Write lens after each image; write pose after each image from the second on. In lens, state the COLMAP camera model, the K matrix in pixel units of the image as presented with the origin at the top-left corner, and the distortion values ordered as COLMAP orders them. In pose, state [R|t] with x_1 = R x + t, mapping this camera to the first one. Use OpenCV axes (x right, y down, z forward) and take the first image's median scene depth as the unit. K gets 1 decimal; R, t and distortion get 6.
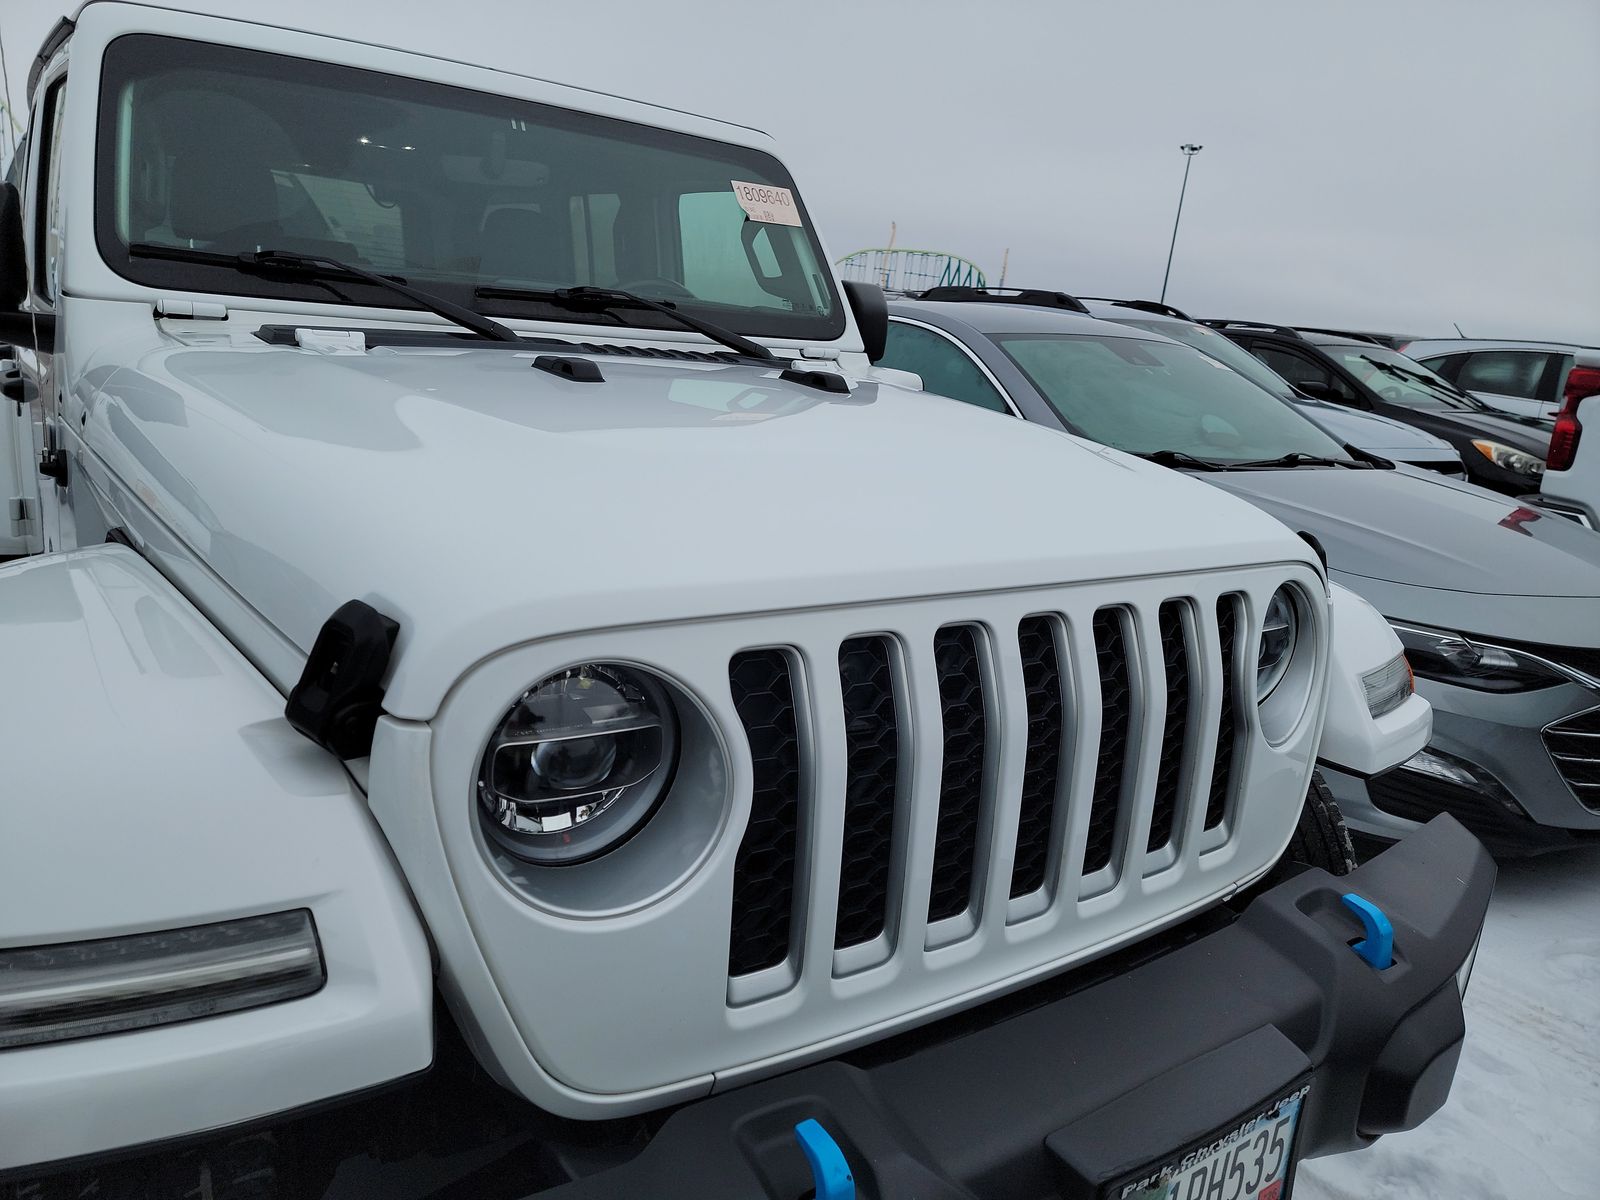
lens RADIAL K [[1115.4, 0, 819.1], [0, 1115.4, 587.8], [0, 0, 1]] dist [0.090087, -0.082696]
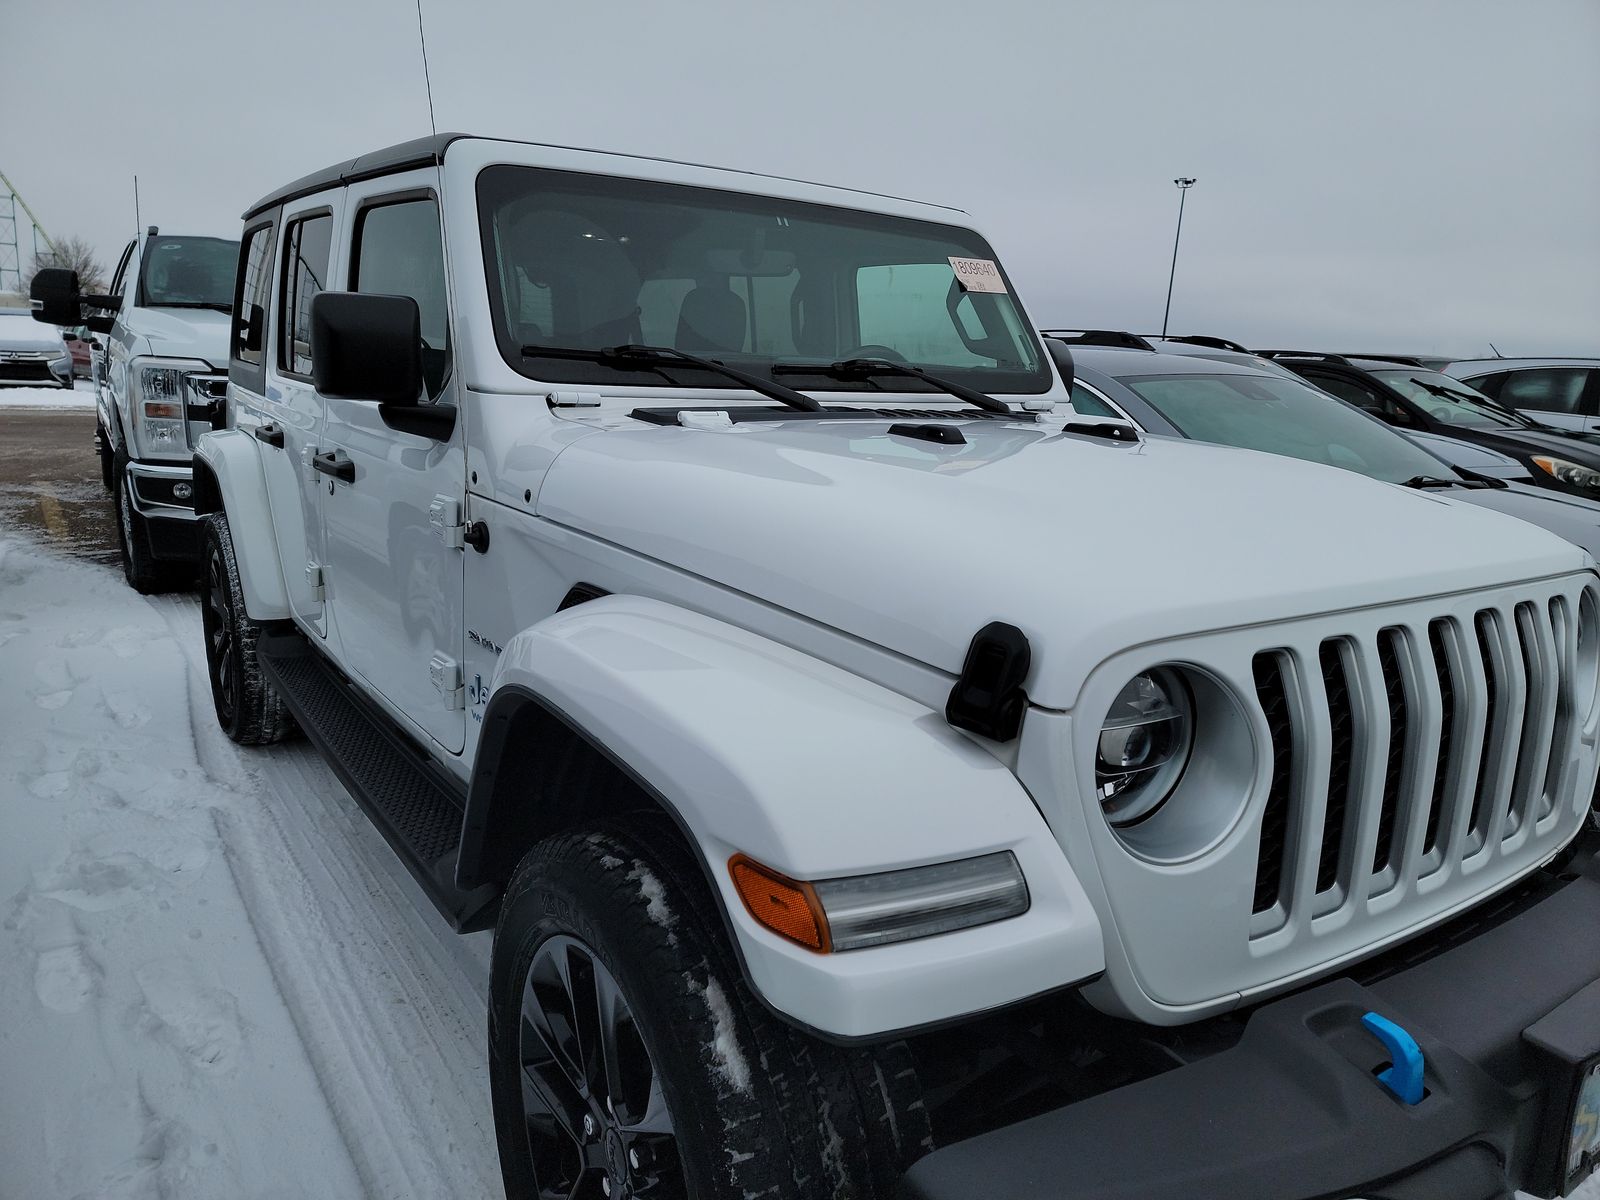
lens RADIAL K [[1117.2, 0, 800.0], [0, 1117.2, 600.0], [0, 0, 1]] dist [0.083264, -0.076944]
pose [[0.999019, -0.041494, -0.015481, -0.216595], [0.041051, 0.998768, -0.027891, 0.004711], [0.016620, 0.027228, 0.999491, -0.109941]]
